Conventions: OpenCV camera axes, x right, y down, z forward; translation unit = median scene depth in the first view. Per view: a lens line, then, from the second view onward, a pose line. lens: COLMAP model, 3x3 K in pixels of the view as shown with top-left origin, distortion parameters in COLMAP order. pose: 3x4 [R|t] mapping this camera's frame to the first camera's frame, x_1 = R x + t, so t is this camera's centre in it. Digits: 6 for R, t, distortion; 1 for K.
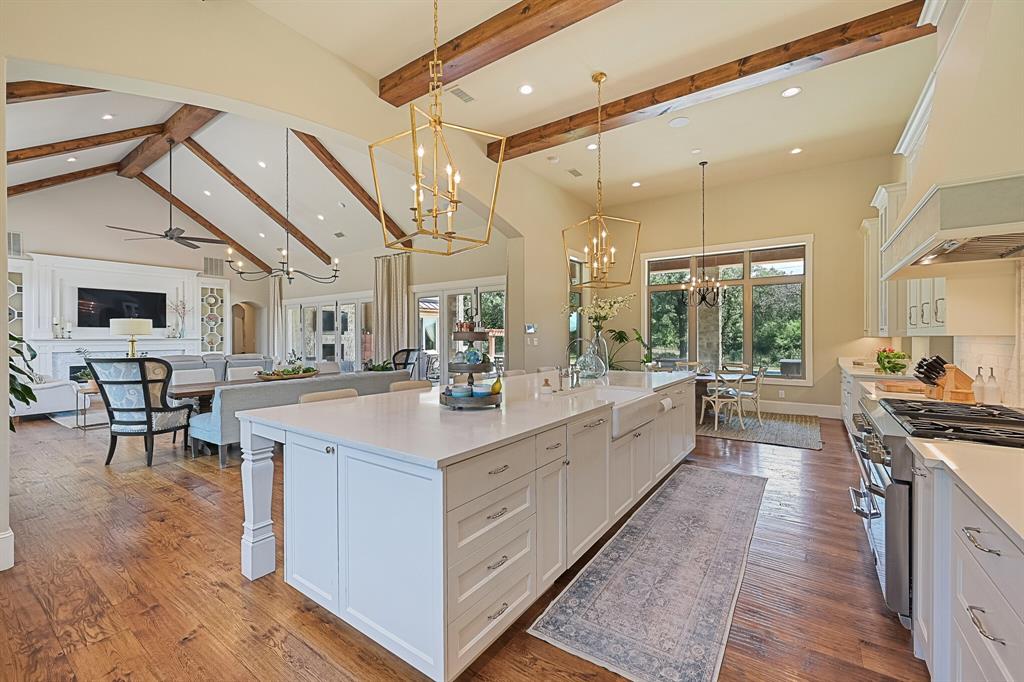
lens RADIAL K [[402.6, 0, 508.2], [0, 402.6, 337.5], [0, 0, 1]] dist [0.000608, 0.000008]
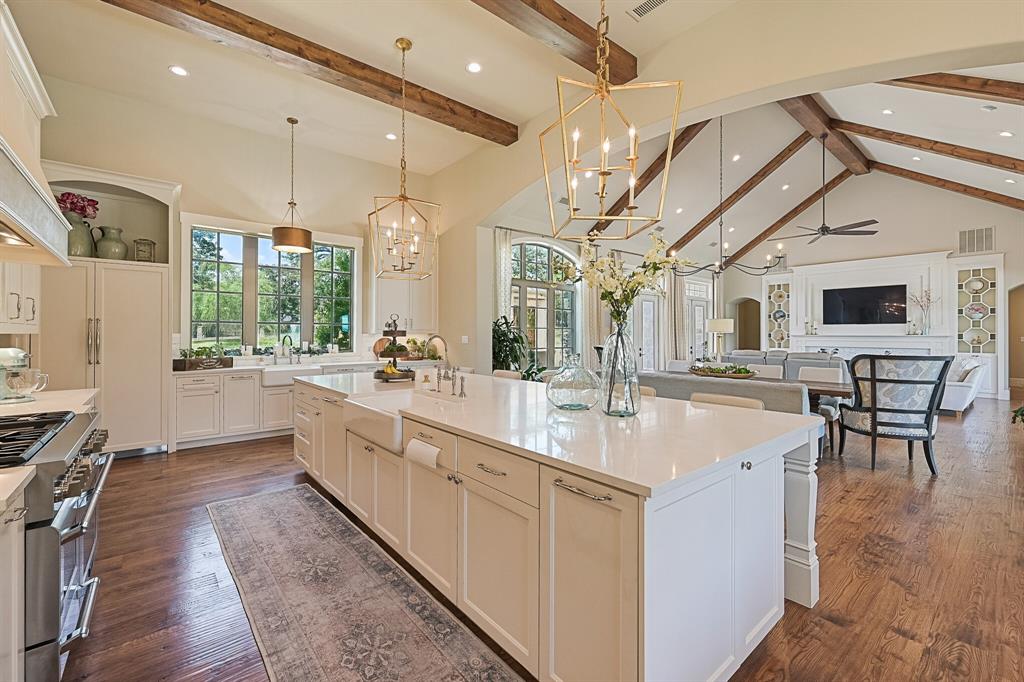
lens RADIAL K [[423.7, 0, 502.0], [0, 423.7, 331.7], [0, 0, 1]] dist [-0.002307, -0.000245]
pose [[-0.235469, -0.001139, -0.971881, 0.859419], [-0.004748, 0.999989, -0.000022, -0.003889], [0.971870, 0.004609, -0.235471, 1.133114]]
